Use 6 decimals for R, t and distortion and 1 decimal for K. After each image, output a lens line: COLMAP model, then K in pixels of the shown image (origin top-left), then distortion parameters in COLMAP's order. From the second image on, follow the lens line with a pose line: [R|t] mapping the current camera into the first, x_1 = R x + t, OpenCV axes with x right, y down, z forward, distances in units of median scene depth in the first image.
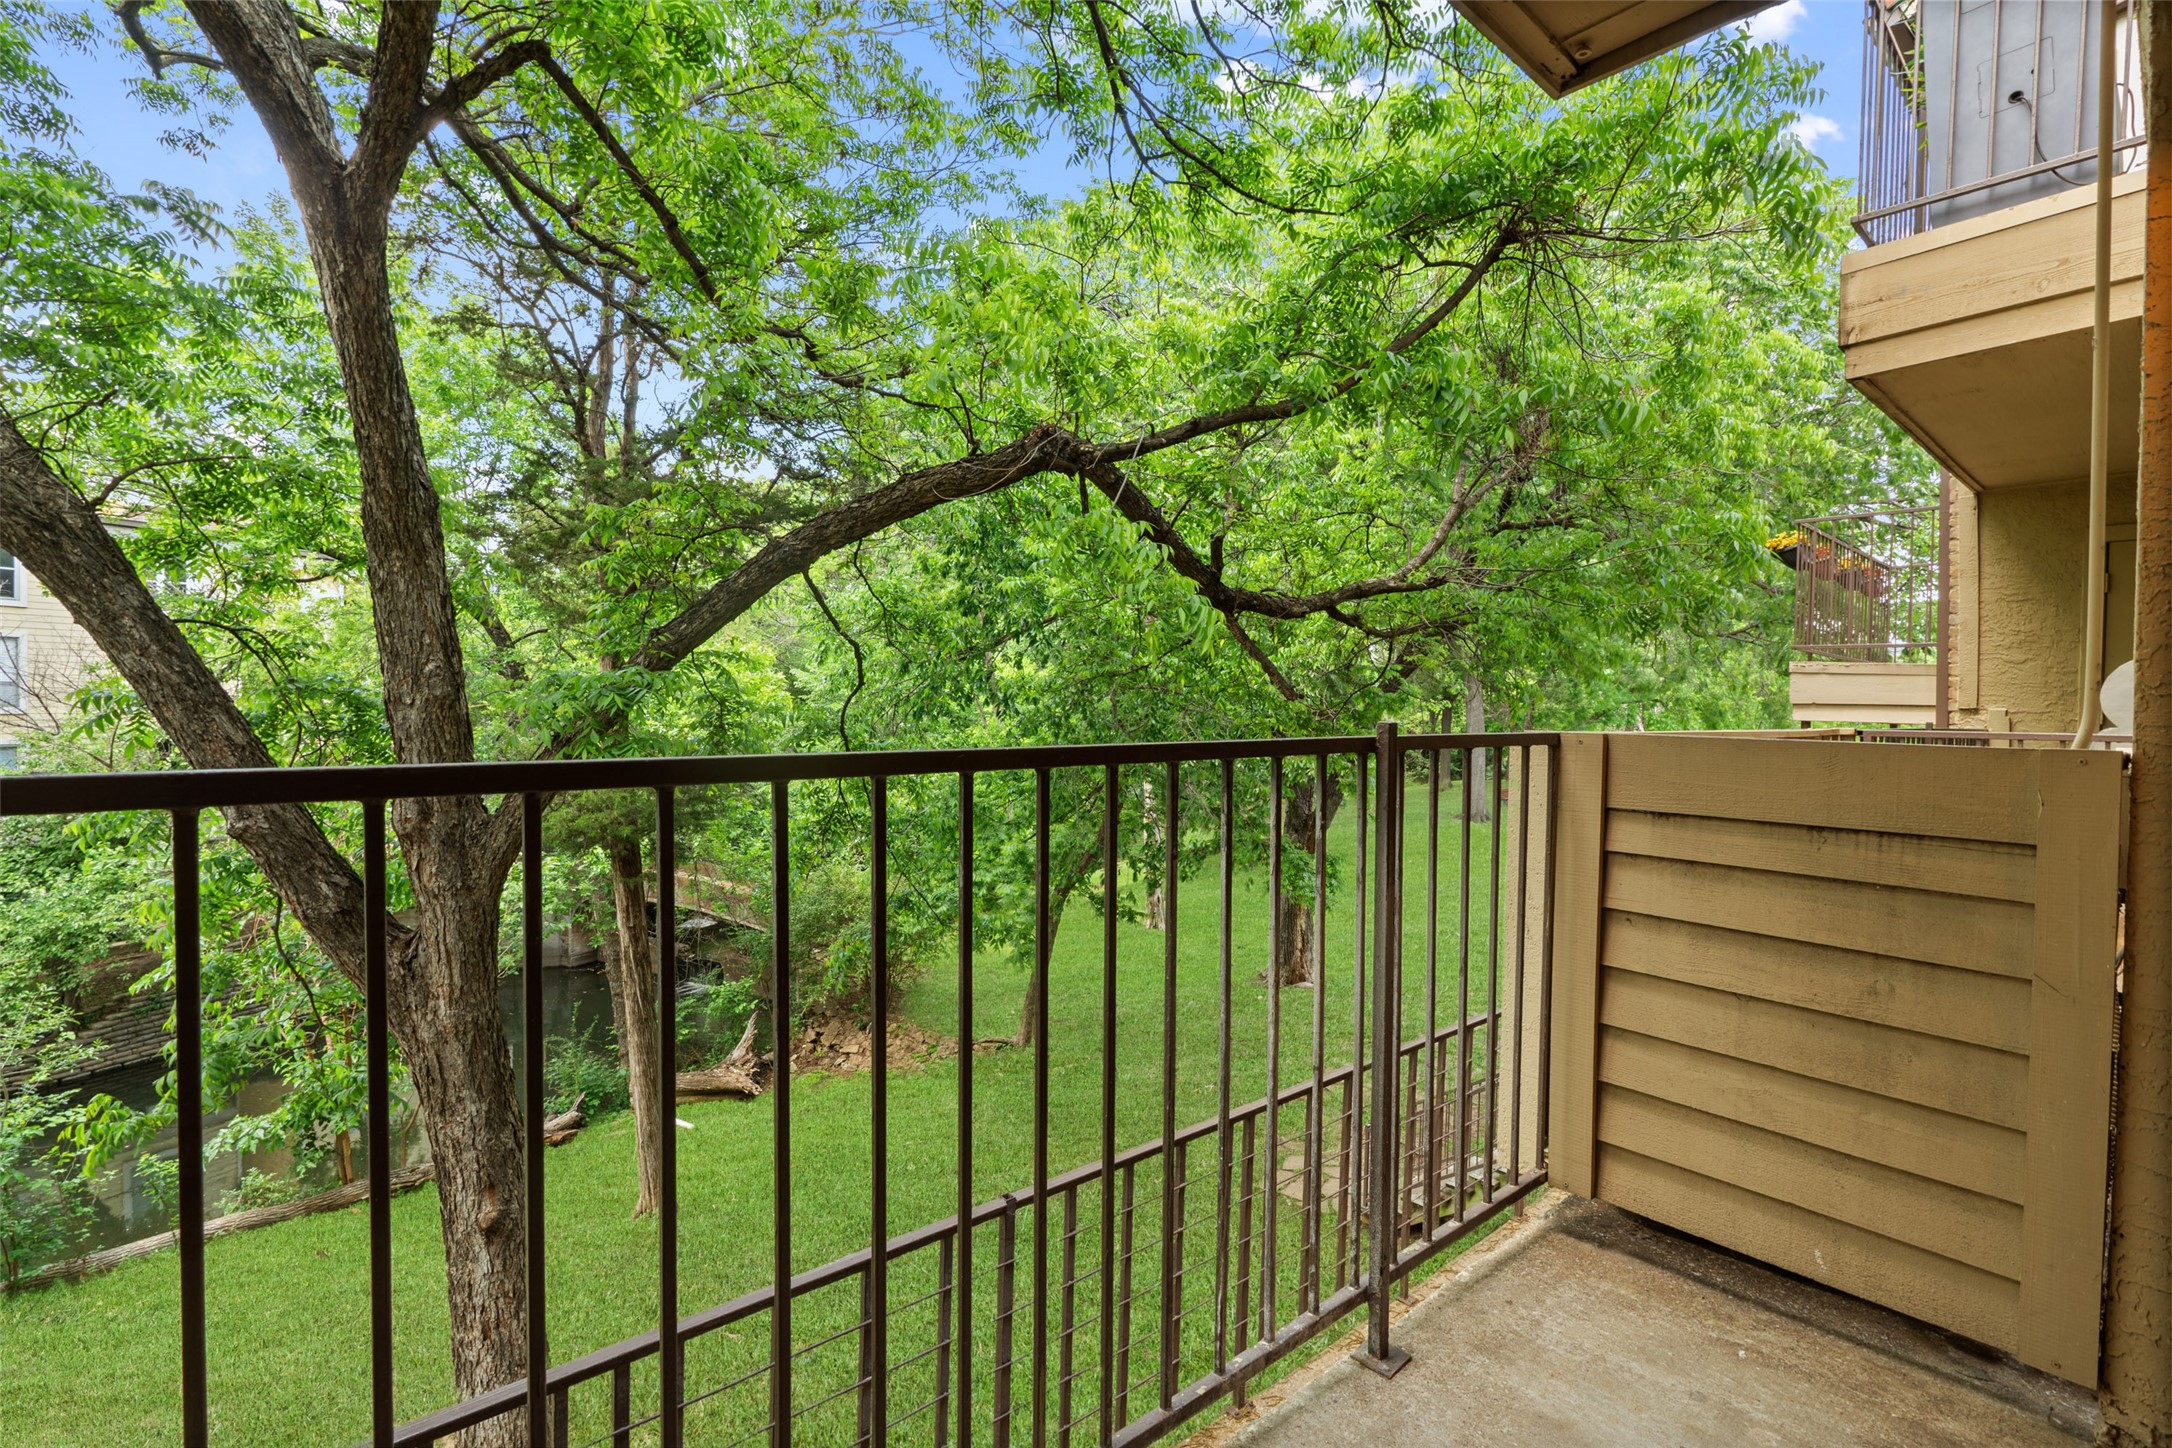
lens RADIAL K [[1016.6, 0, 1100.4], [0, 1016.6, 729.7], [0, 0, 1]] dist [-0.011777, 0.001417]
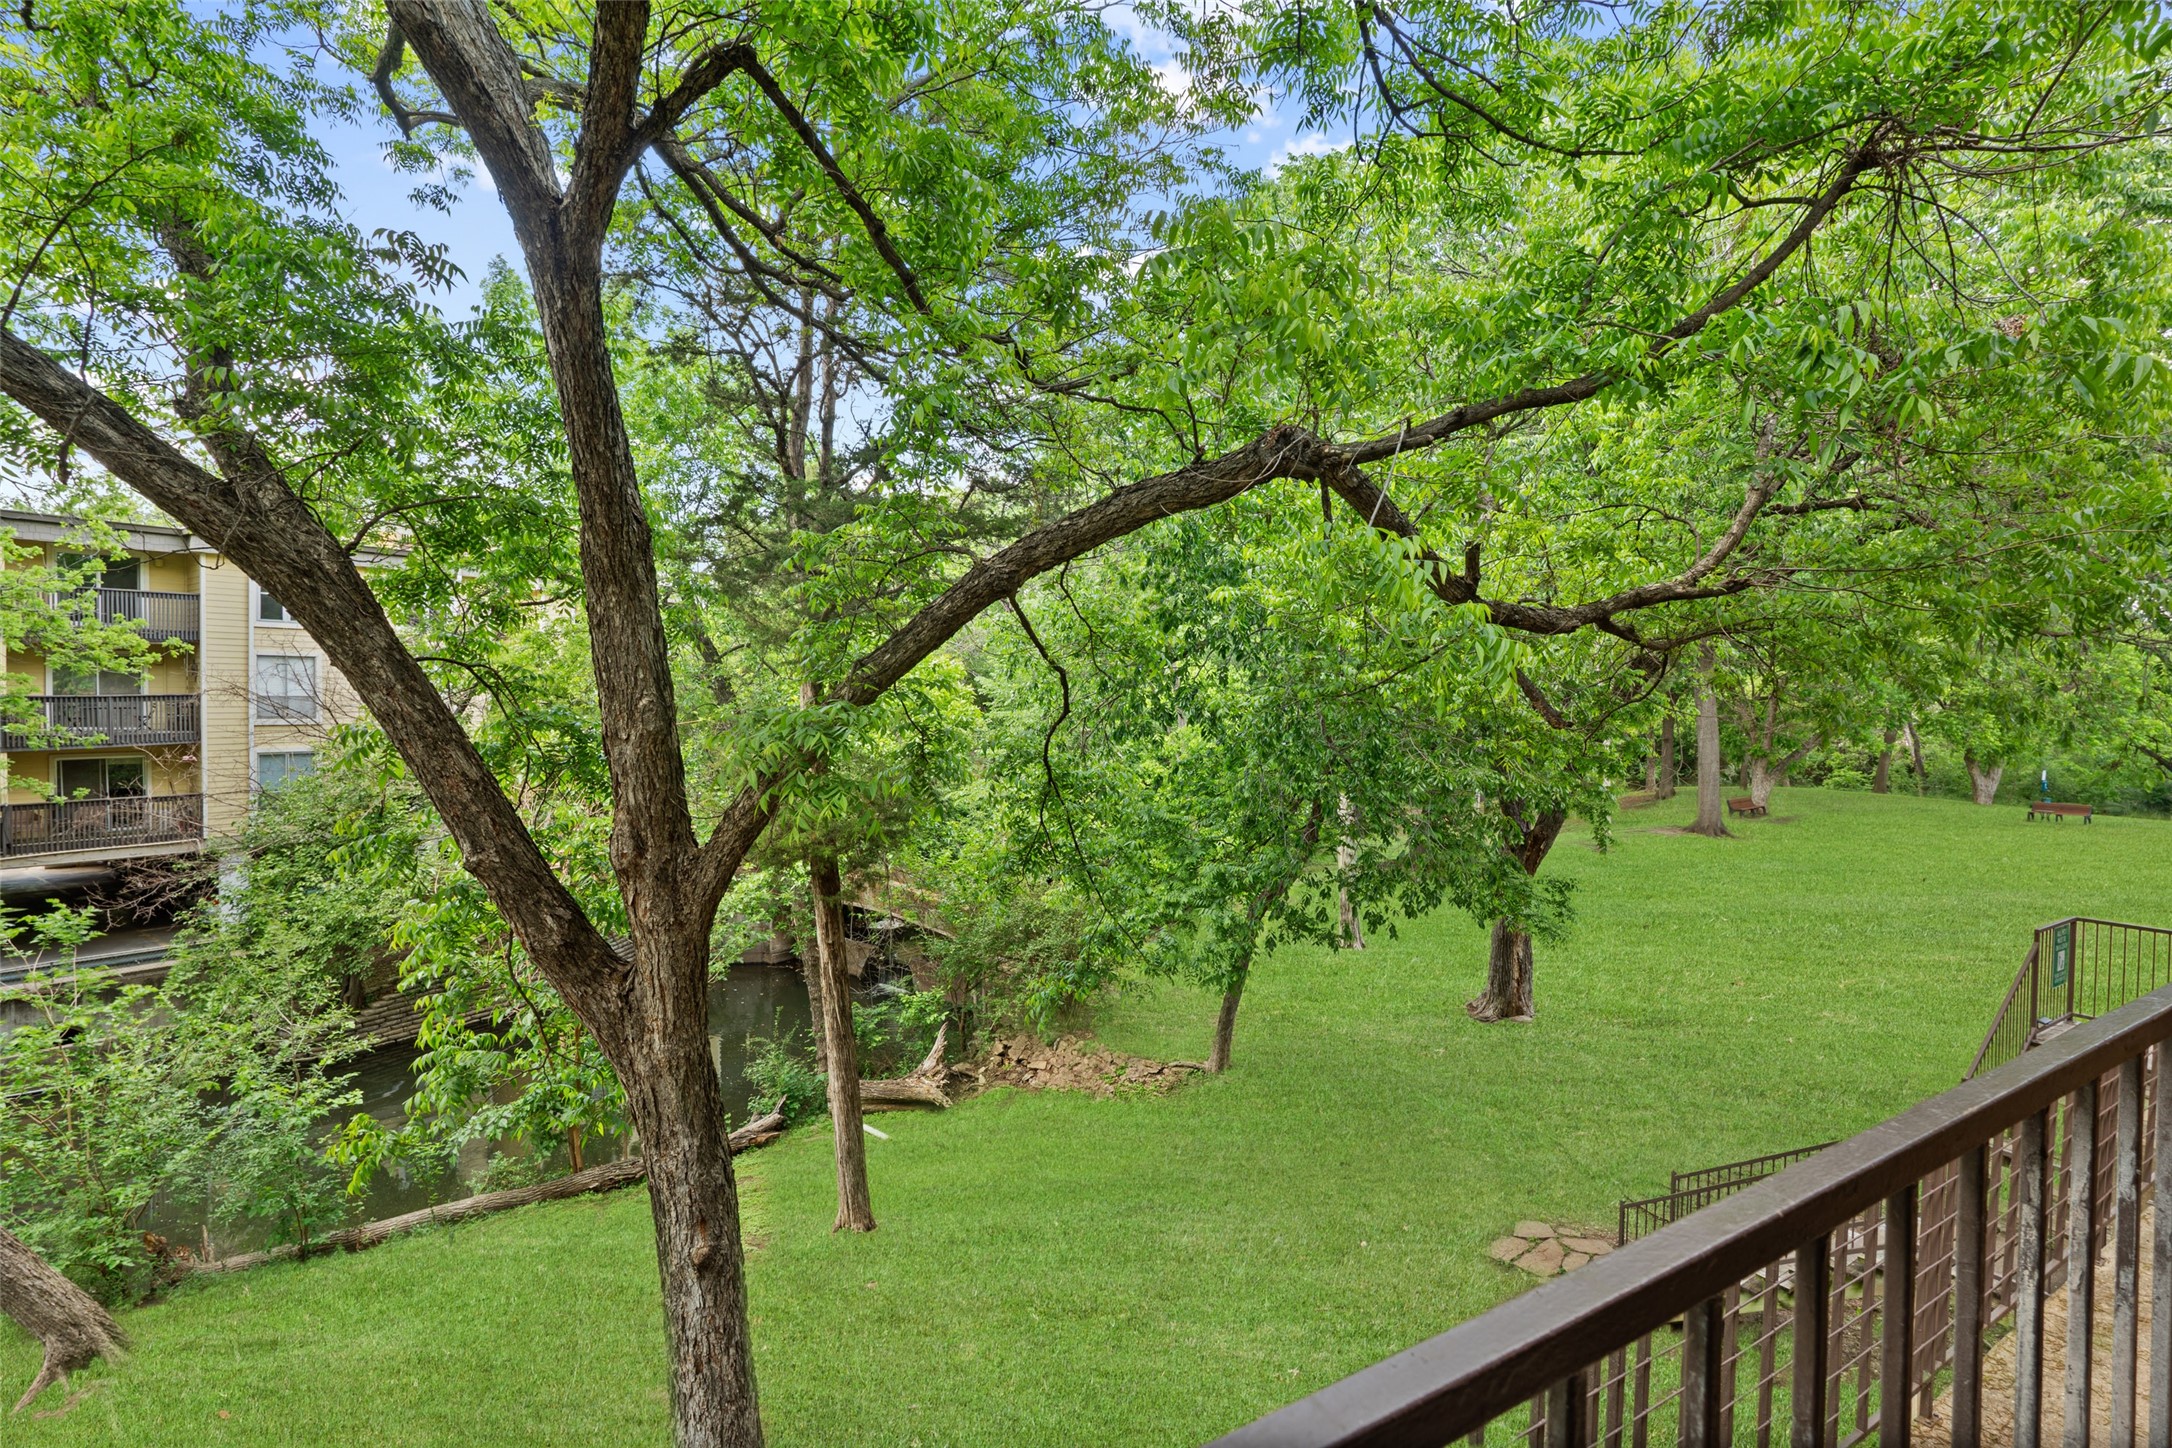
lens RADIAL K [[1016.6, 0, 1091.6], [0, 1016.6, 726.3], [0, 0, 1]] dist [-0.011777, 0.001417]
pose [[0.984730, -0.002894, -0.174065, -0.051710], [0.003075, 0.999995, 0.000767, -0.033032], [0.174062, -0.001291, 0.984734, 0.086909]]
